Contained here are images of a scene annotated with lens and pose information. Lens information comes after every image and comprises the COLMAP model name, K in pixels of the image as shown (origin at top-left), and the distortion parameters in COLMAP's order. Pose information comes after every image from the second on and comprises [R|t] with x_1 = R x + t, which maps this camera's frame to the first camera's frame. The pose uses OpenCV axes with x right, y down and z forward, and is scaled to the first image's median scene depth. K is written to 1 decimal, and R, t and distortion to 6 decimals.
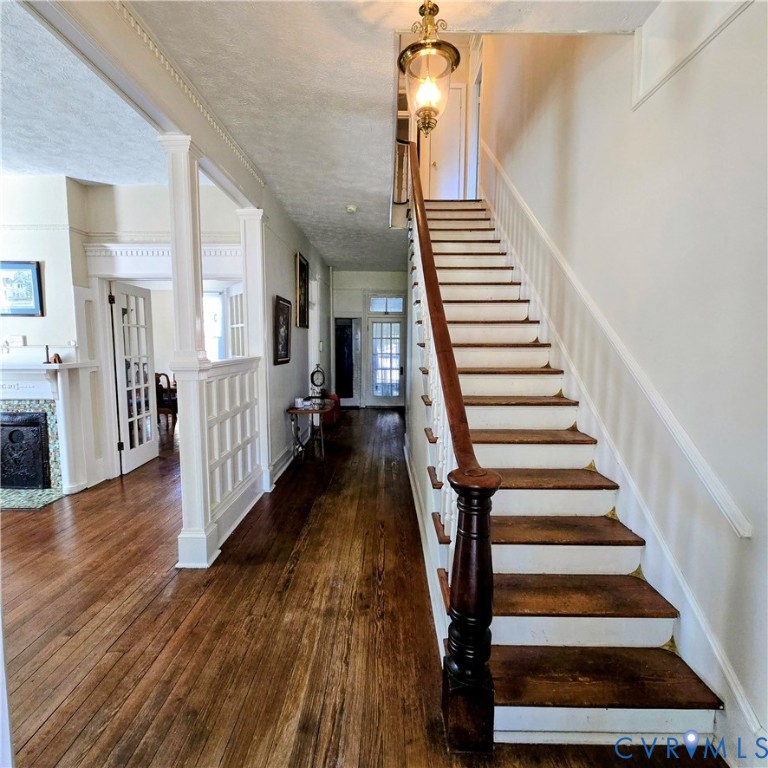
lens RADIAL K [[424.9, 0, 375.7], [0, 424.9, 380.8], [0, 0, 1]] dist [-0.000429, -0.001163]
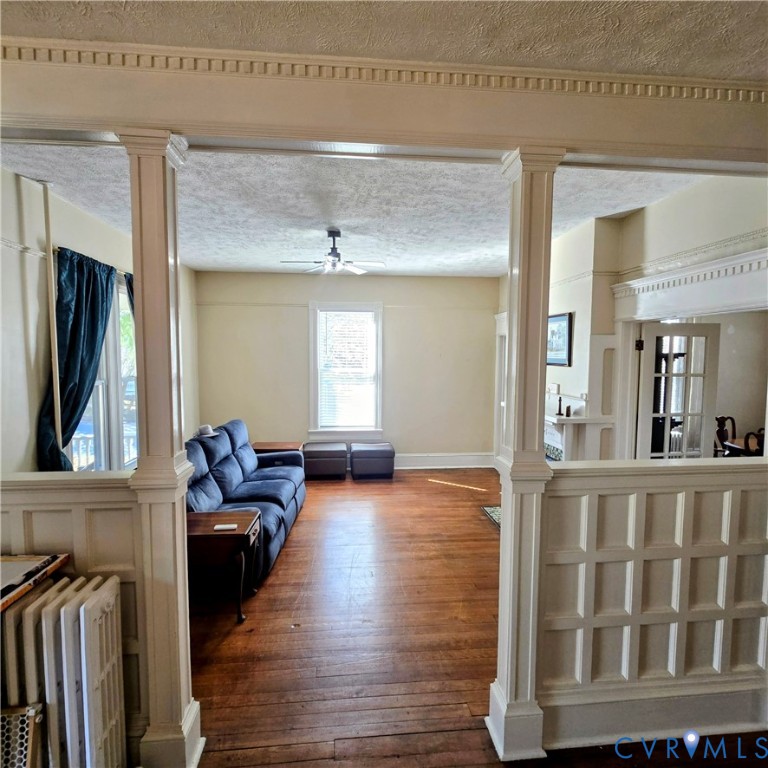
lens RADIAL K [[424.9, 0, 383.2], [0, 424.9, 381.5], [0, 0, 1]] dist [-0.000429, -0.001163]
pose [[0.132621, 0.065375, -0.989008, 0.146477], [-0.091517, 0.994368, 0.053457, -0.128976], [0.986933, 0.083421, 0.137857, 0.429530]]
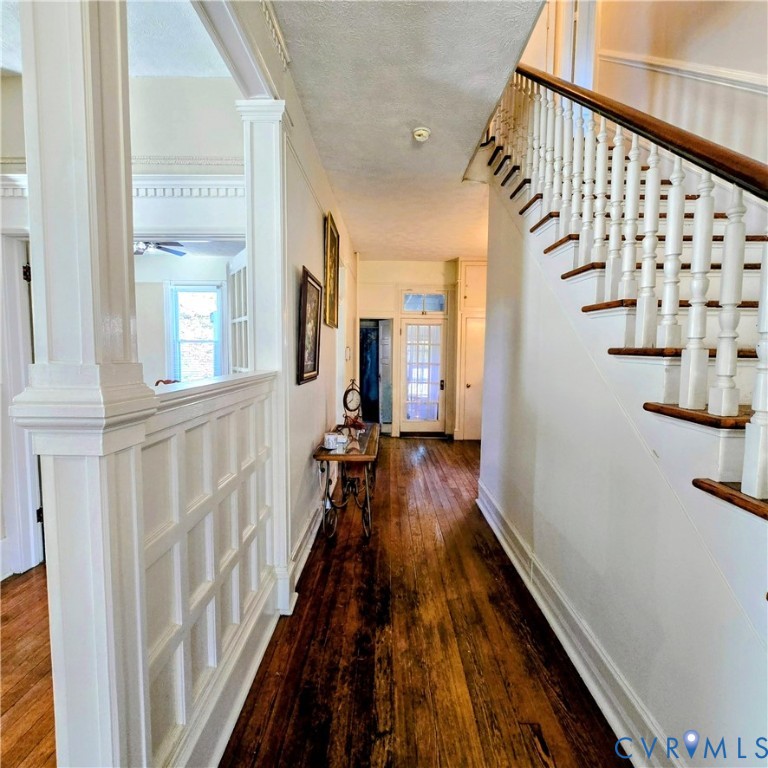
lens RADIAL K [[424.9, 0, 376.8], [0, 424.9, 381.4], [0, 0, 1]] dist [-0.000429, -0.001163]
pose [[0.999961, 0.008310, -0.003075, -0.133731], [-0.008359, 0.999831, -0.016370, -0.034891], [0.002939, 0.016396, 0.999861, 0.431707]]
